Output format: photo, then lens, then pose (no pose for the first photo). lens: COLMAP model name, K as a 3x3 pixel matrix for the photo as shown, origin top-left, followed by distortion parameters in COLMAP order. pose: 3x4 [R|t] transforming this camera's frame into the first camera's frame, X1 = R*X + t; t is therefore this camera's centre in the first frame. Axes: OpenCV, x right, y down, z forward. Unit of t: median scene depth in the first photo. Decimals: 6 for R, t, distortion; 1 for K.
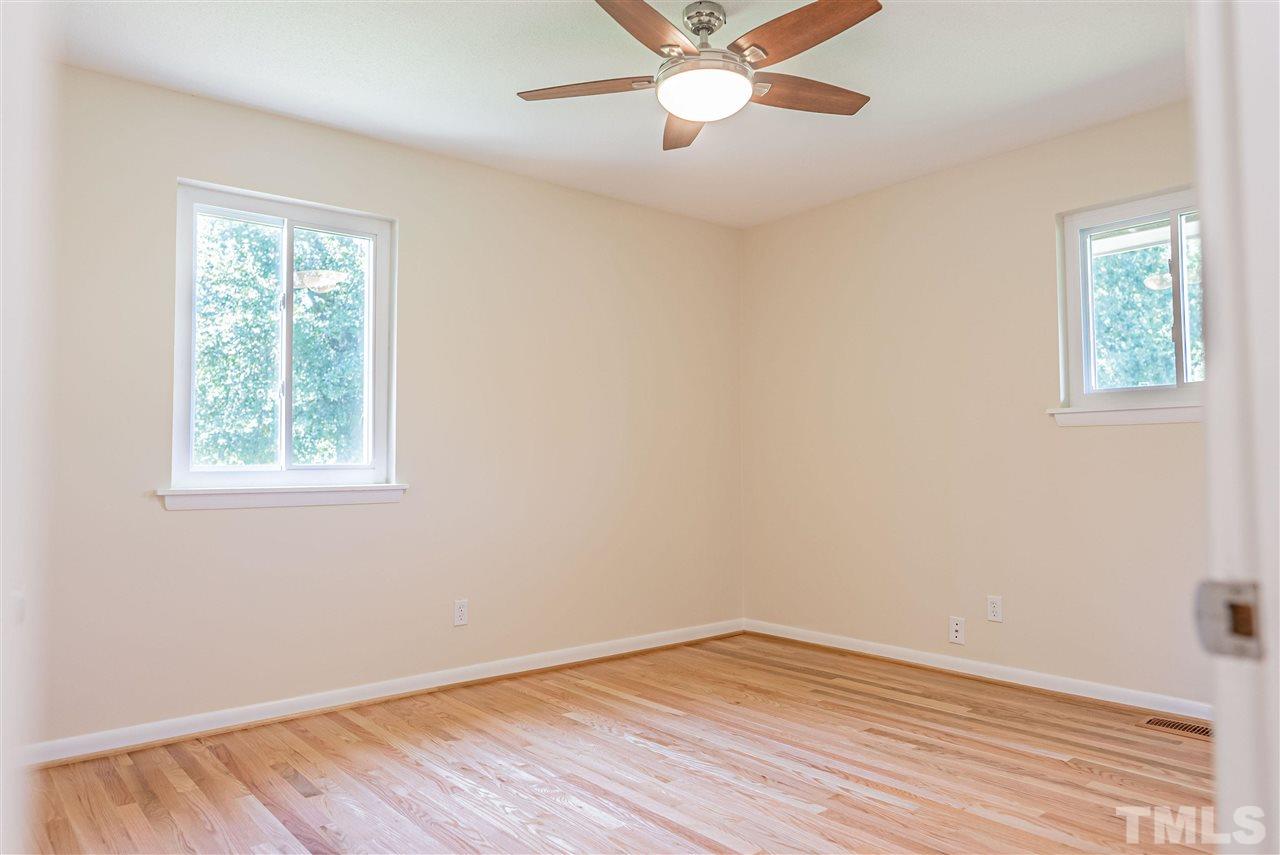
lens RADIAL K [[854.5, 0, 640.0], [0, 854.5, 427.5], [0, 0, 1]] dist [0.000668, 0.001429]
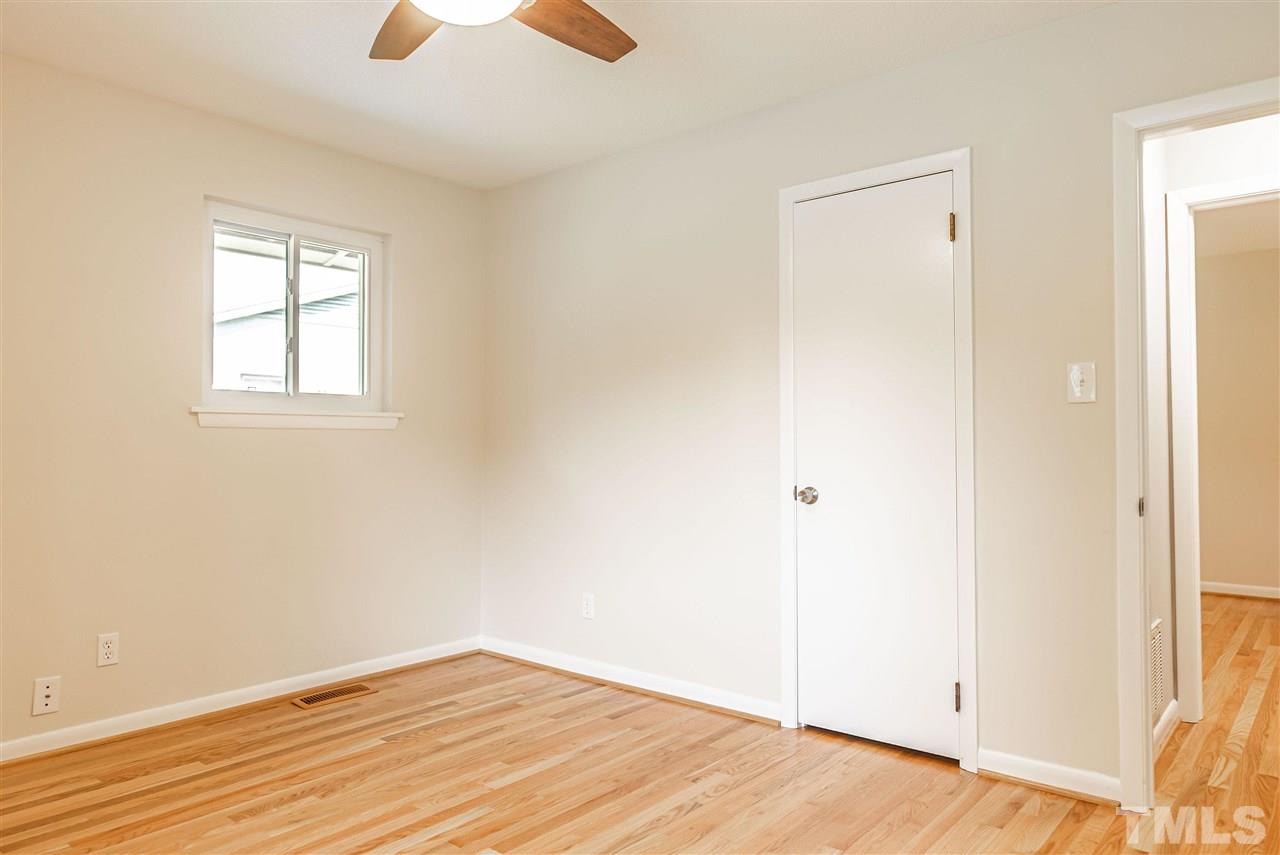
lens RADIAL K [[854.5, 0, 640.0], [0, 854.5, 427.5], [0, 0, 1]] dist [0.000668, 0.001429]
pose [[-0.177811, 0.024545, 0.983758, -0.588361], [-0.039561, 0.998702, -0.032069, 0.011771], [-0.983269, -0.044621, -0.176610, 0.823310]]
